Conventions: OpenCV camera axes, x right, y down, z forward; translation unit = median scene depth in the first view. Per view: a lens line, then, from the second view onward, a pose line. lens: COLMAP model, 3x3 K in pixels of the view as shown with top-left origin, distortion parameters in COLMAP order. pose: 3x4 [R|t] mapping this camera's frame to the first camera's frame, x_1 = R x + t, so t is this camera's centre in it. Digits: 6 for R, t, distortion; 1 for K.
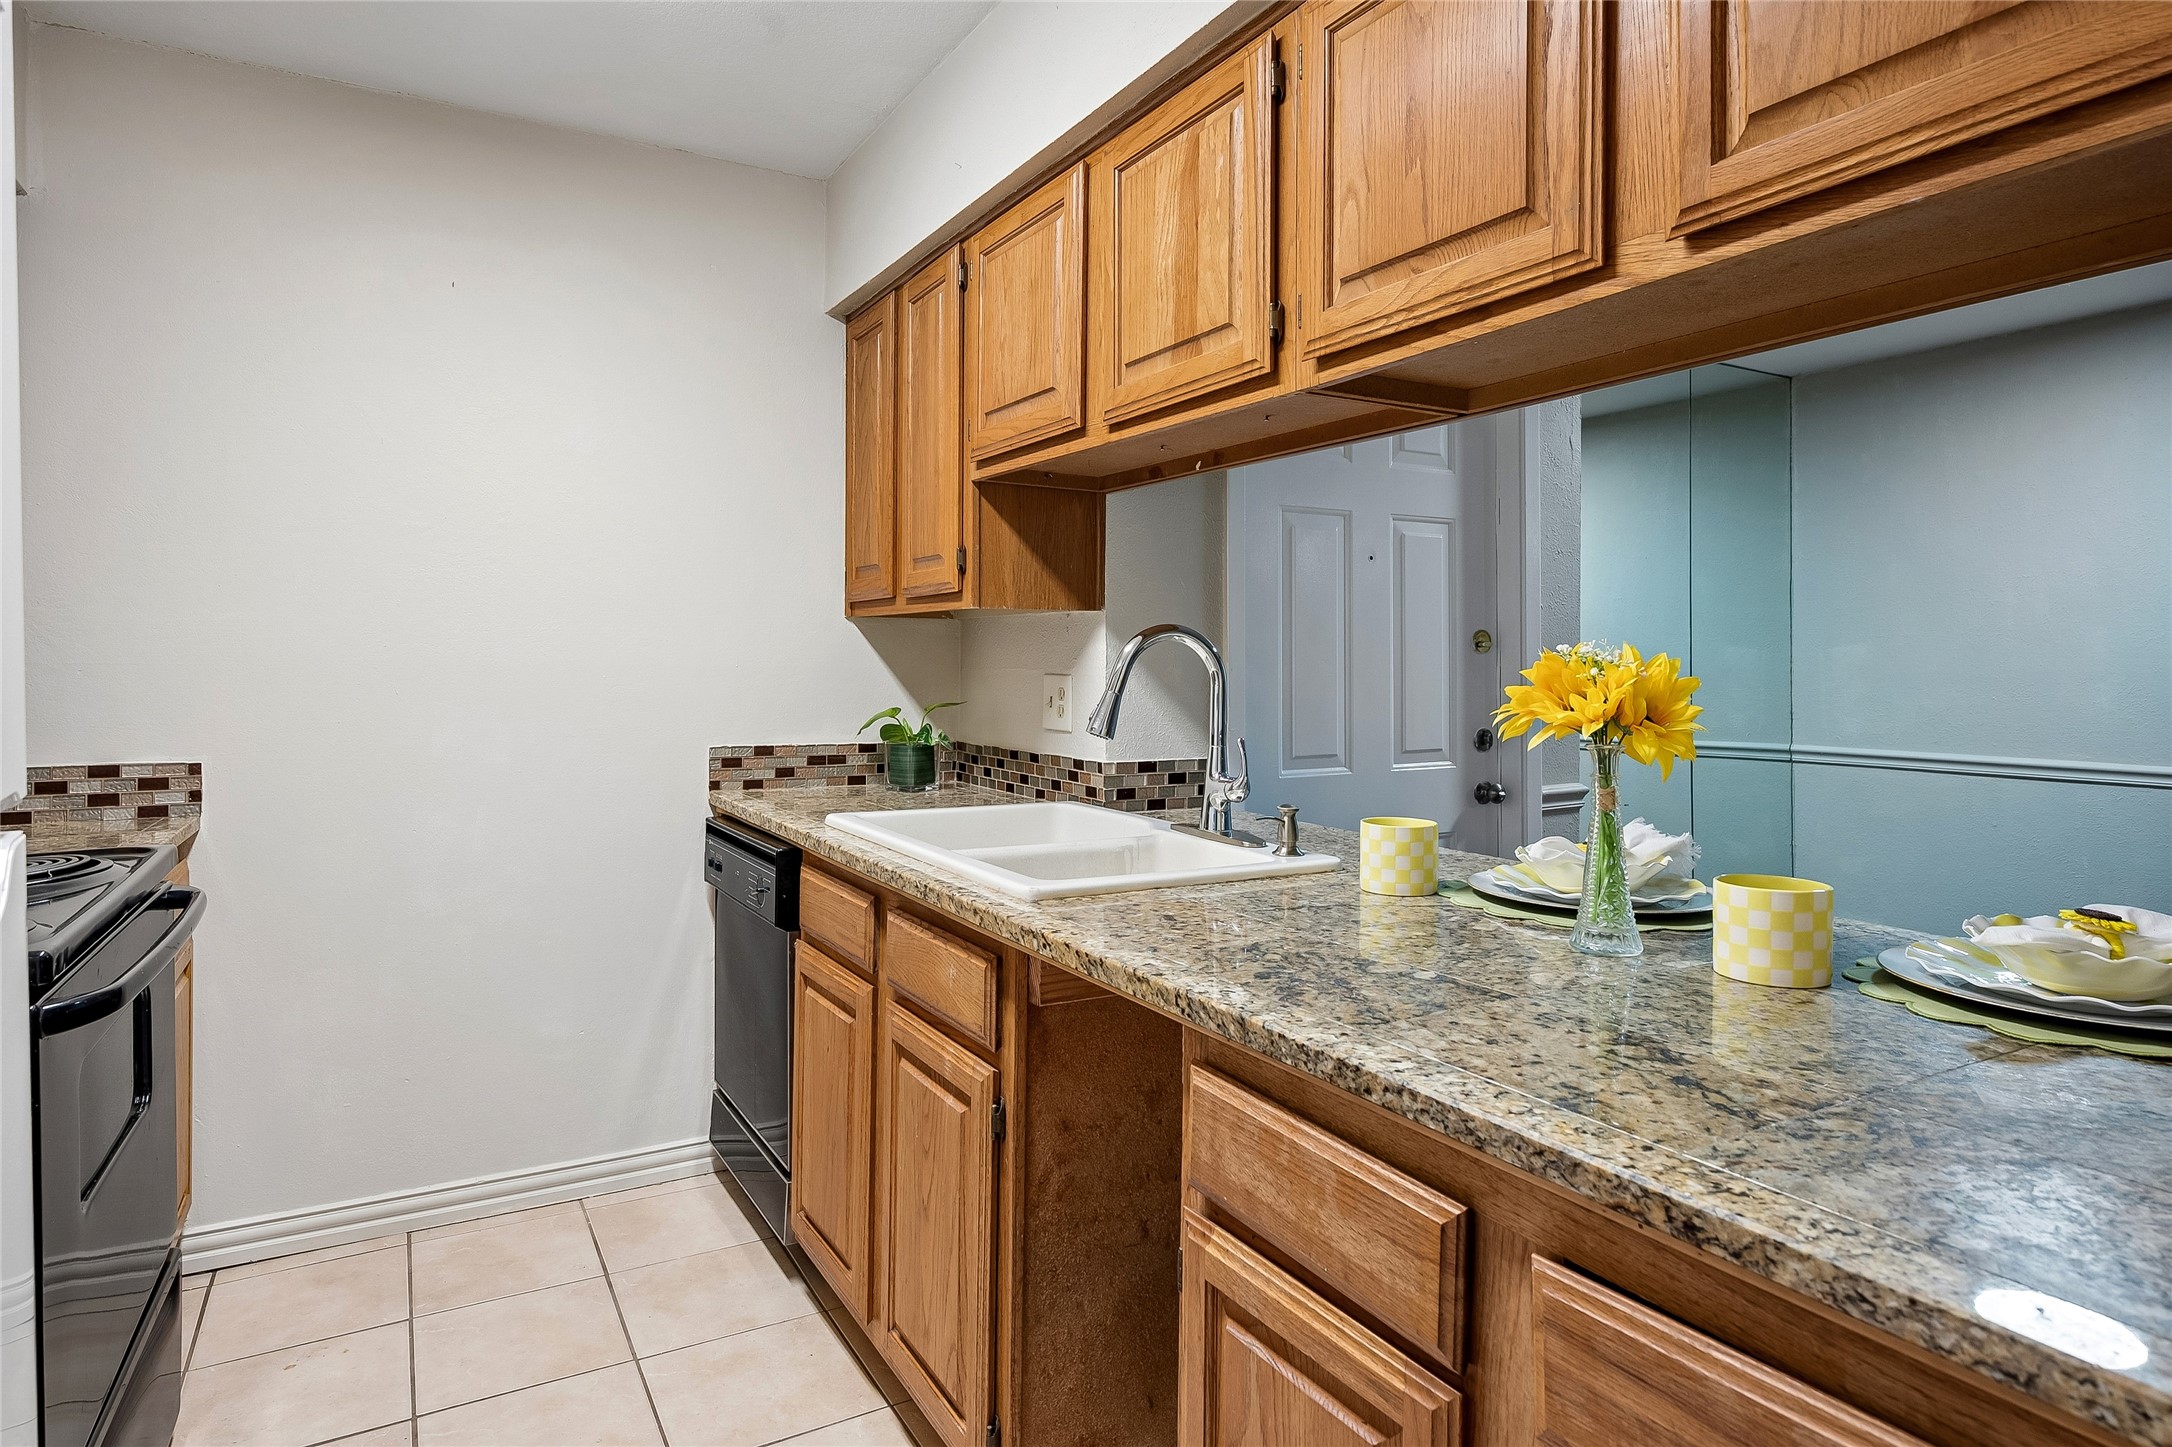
lens RADIAL K [[1223.4, 0, 1091.5], [0, 1223.4, 661.5], [0, 0, 1]] dist [-0.001371, -0.000066]
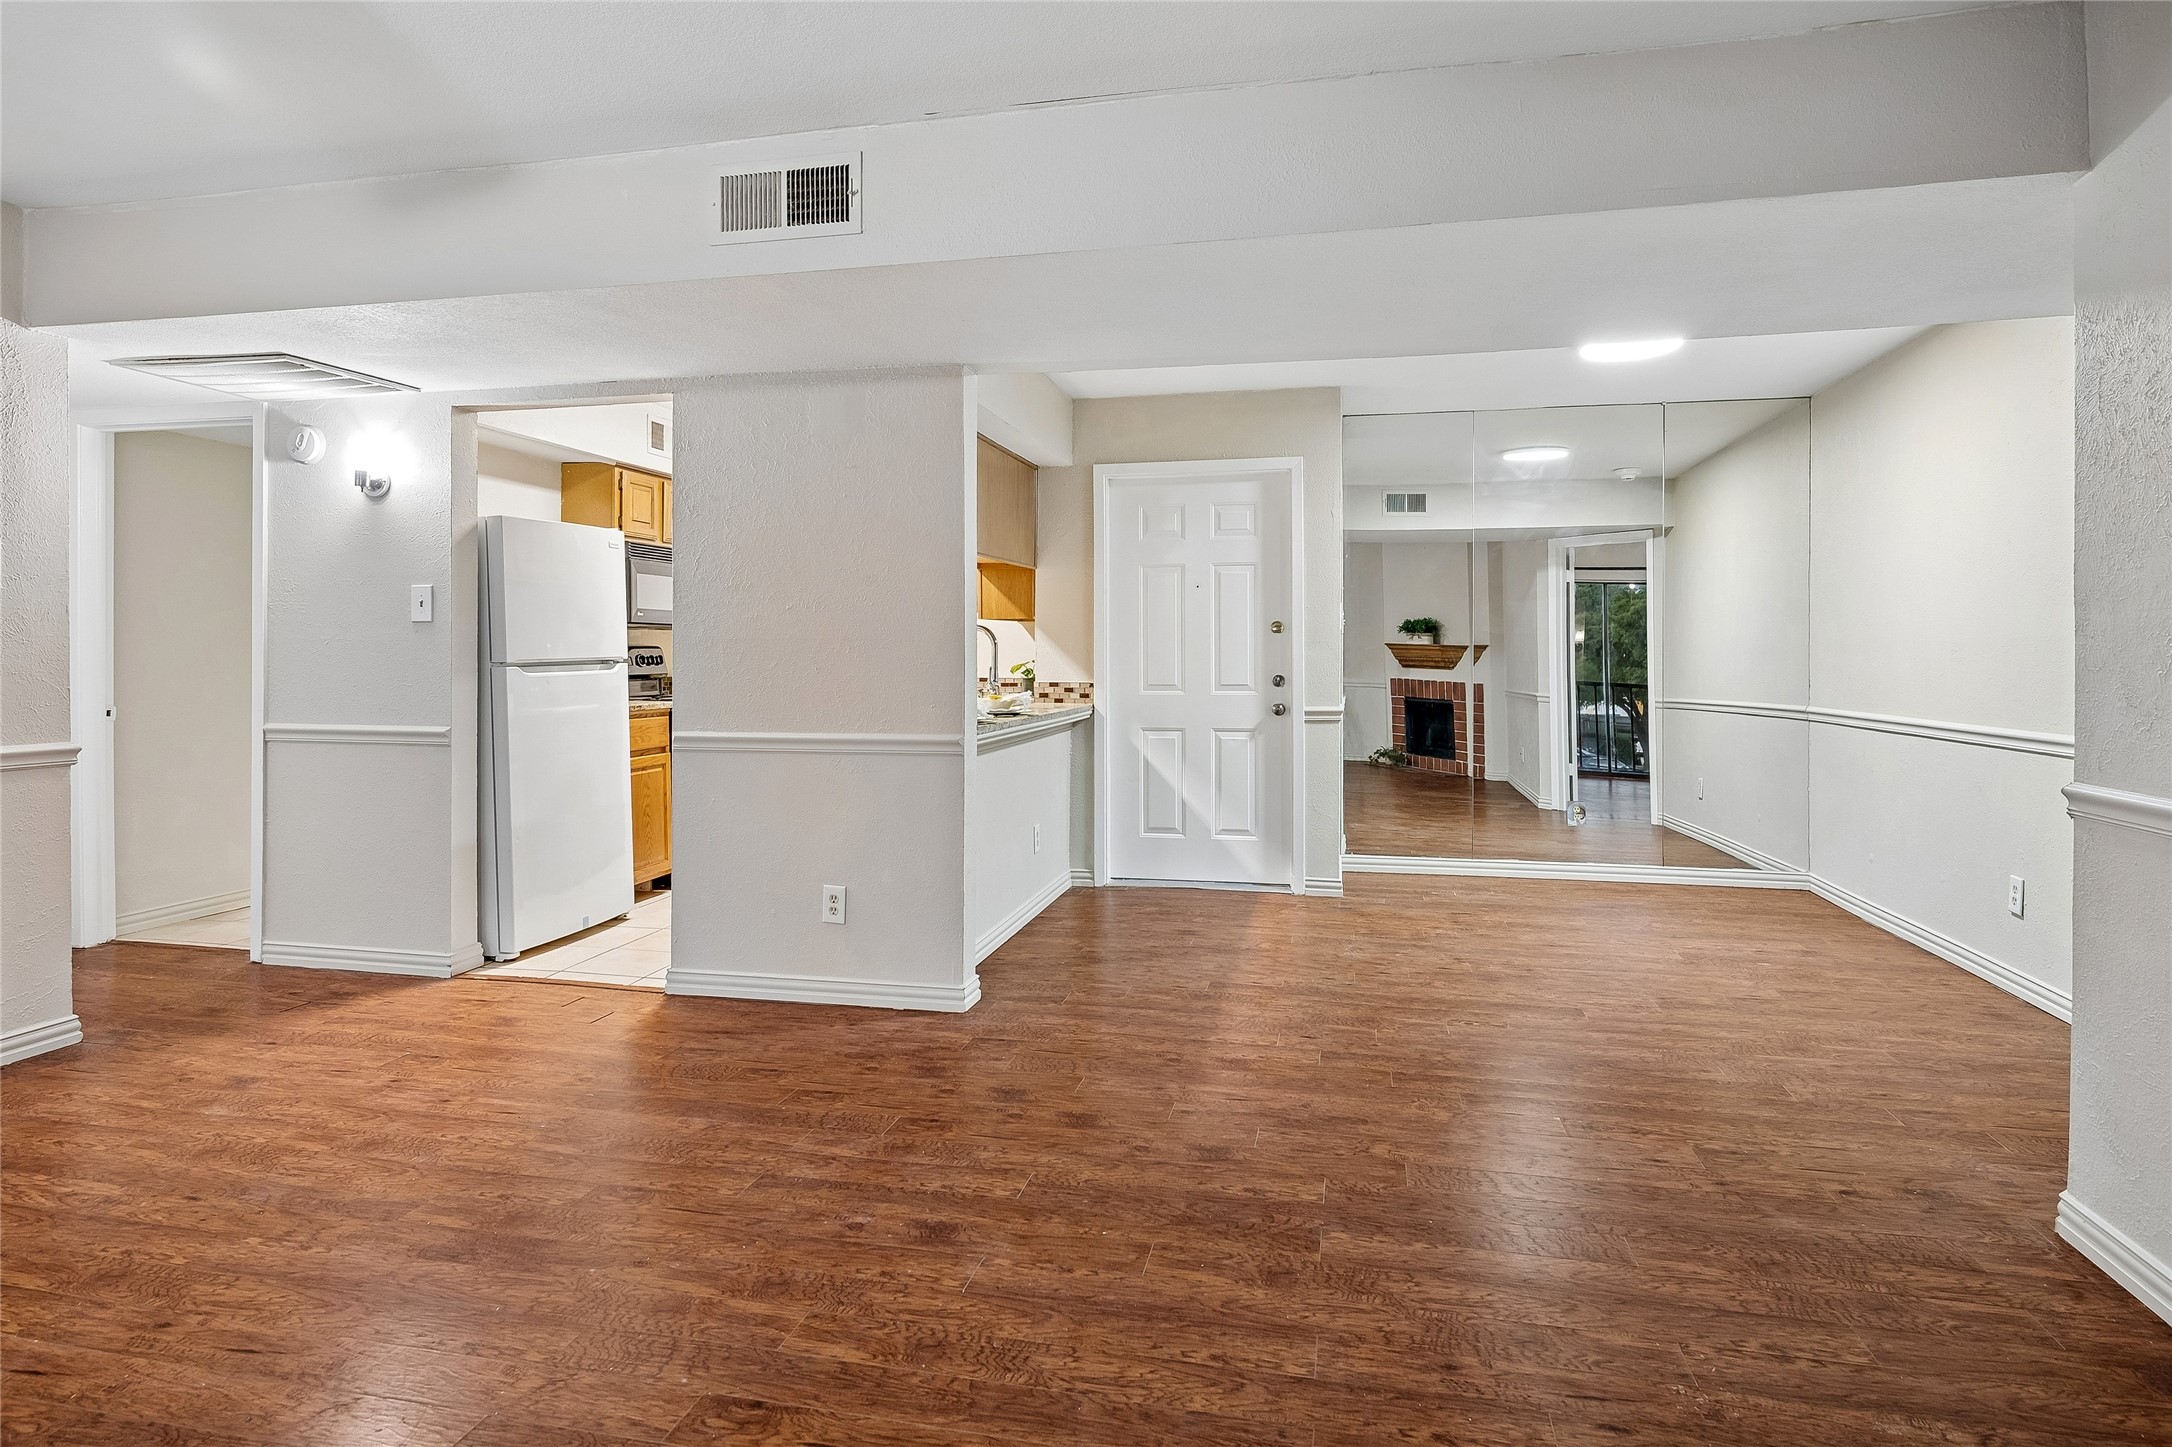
lens RADIAL K [[1210.2, 0, 1073.2], [0, 1210.2, 658.3], [0, 0, 1]] dist [-0.002332, -0.000008]
pose [[0.730919, -0.001144, -0.682464, 1.461878], [0.003620, 0.999991, 0.002200, 0.027841], [0.682455, -0.004079, 0.730916, -0.588899]]
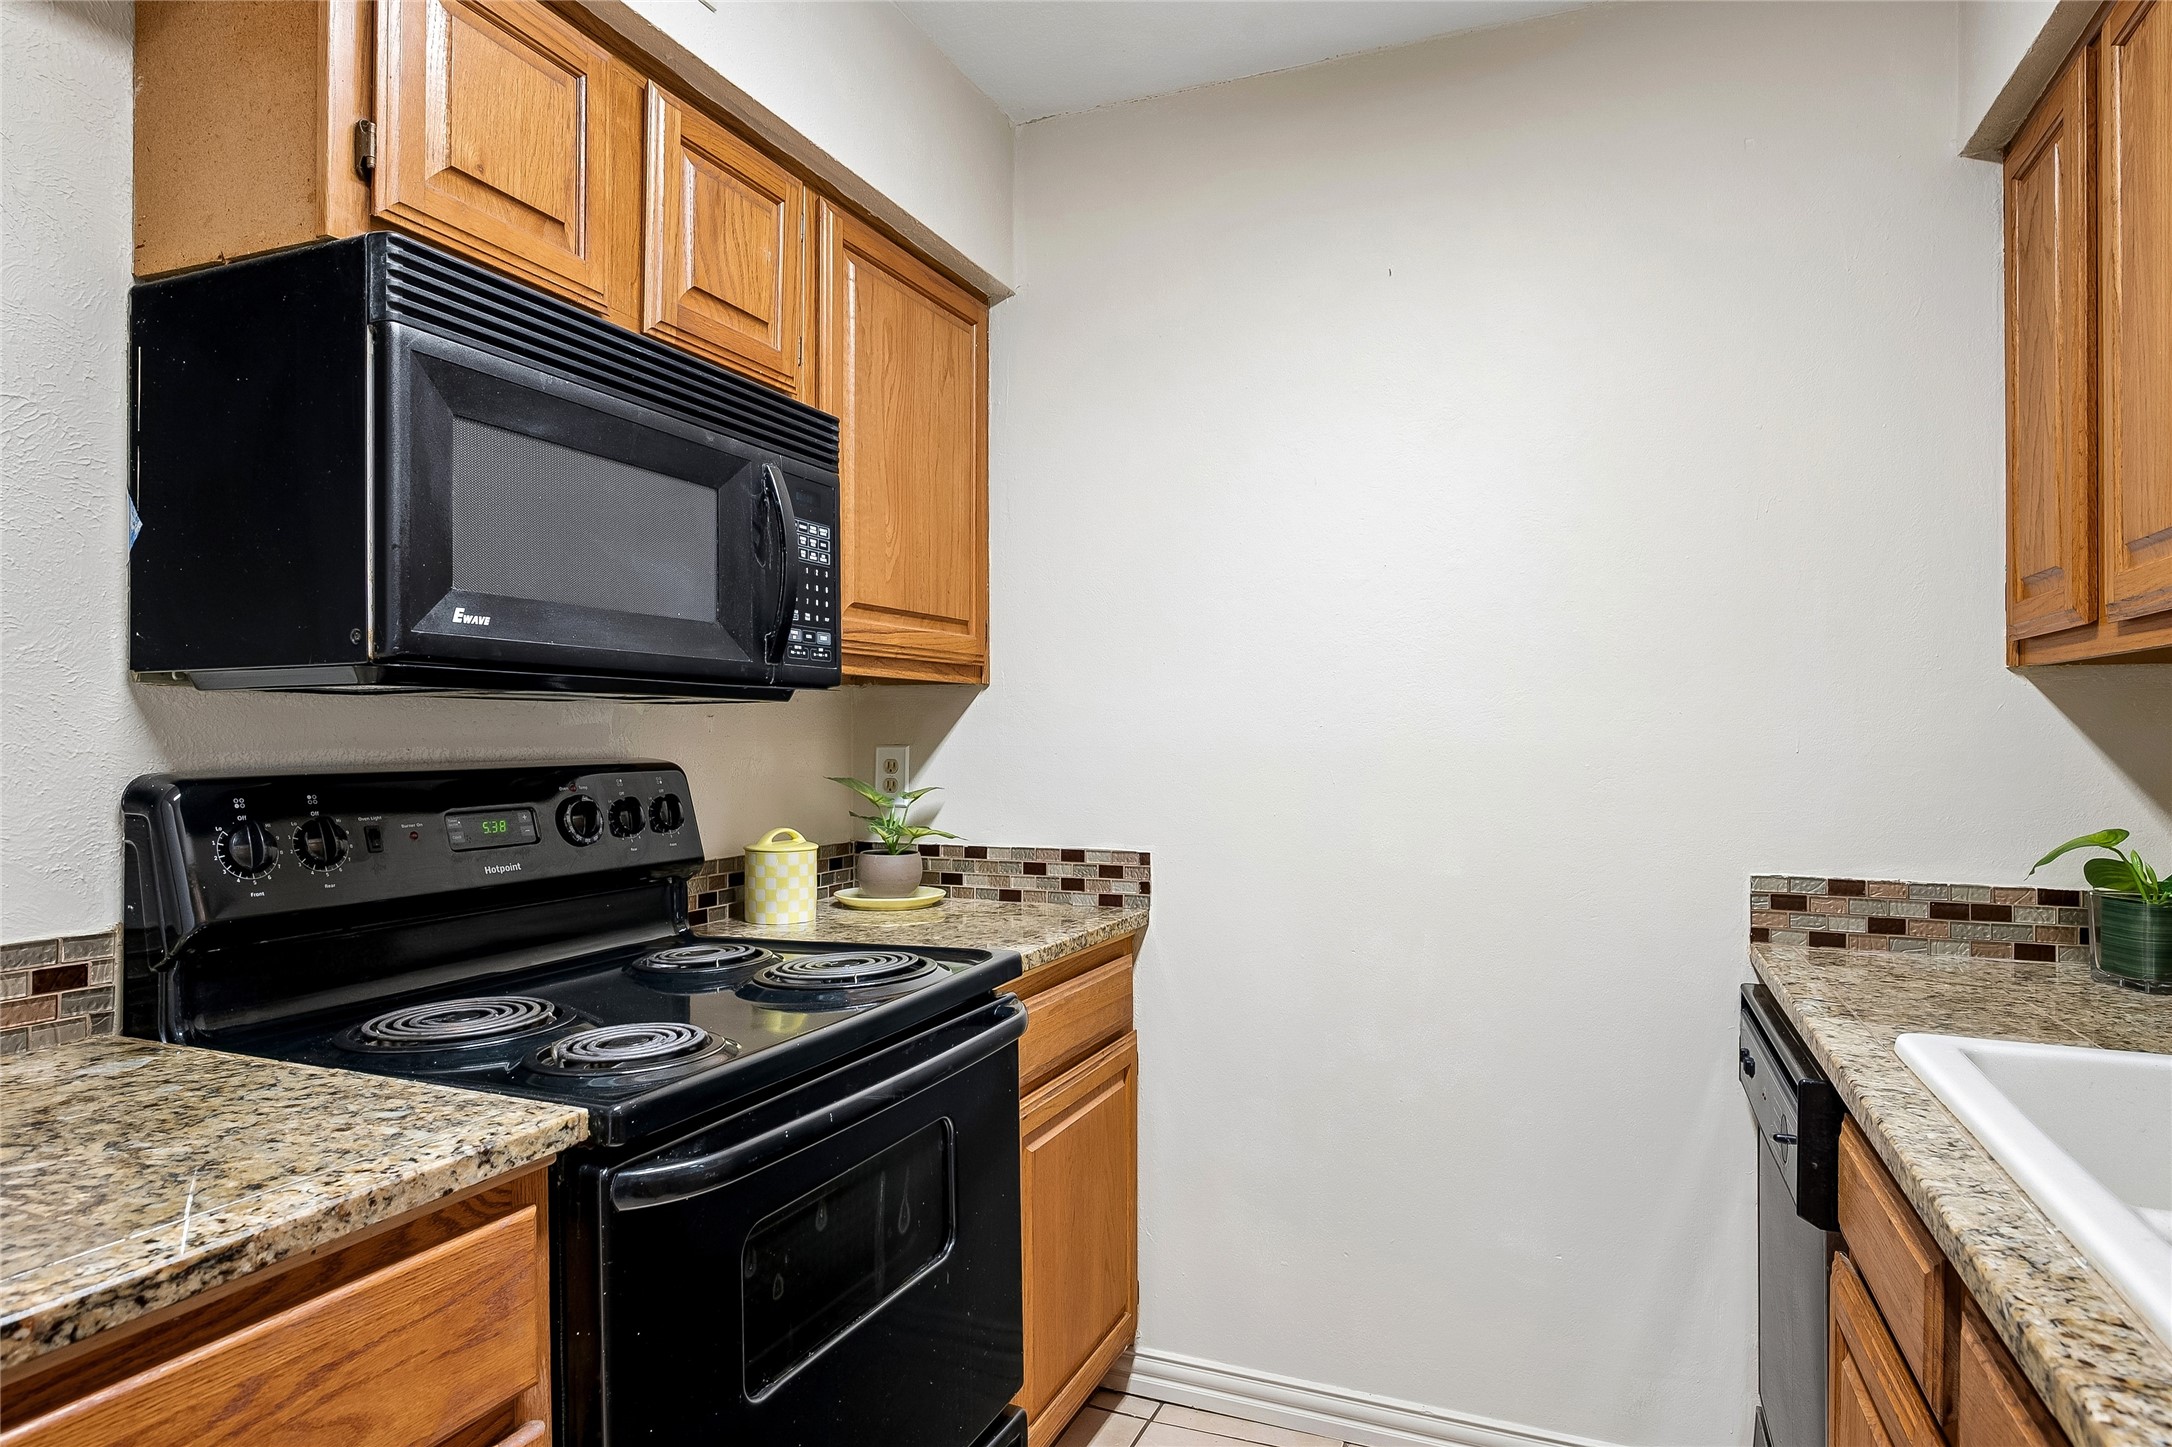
lens RADIAL K [[1245.8, 0, 1086.0], [0, 1245.8, 723.5], [0, 0, 1]] dist [-0.001291, -0.002459]
pose [[0.609083, -0.011075, -0.793029, -0.001006], [0.002597, 0.999925, -0.011970, -0.003780], [0.793102, 0.005231, 0.609066, 0.313367]]
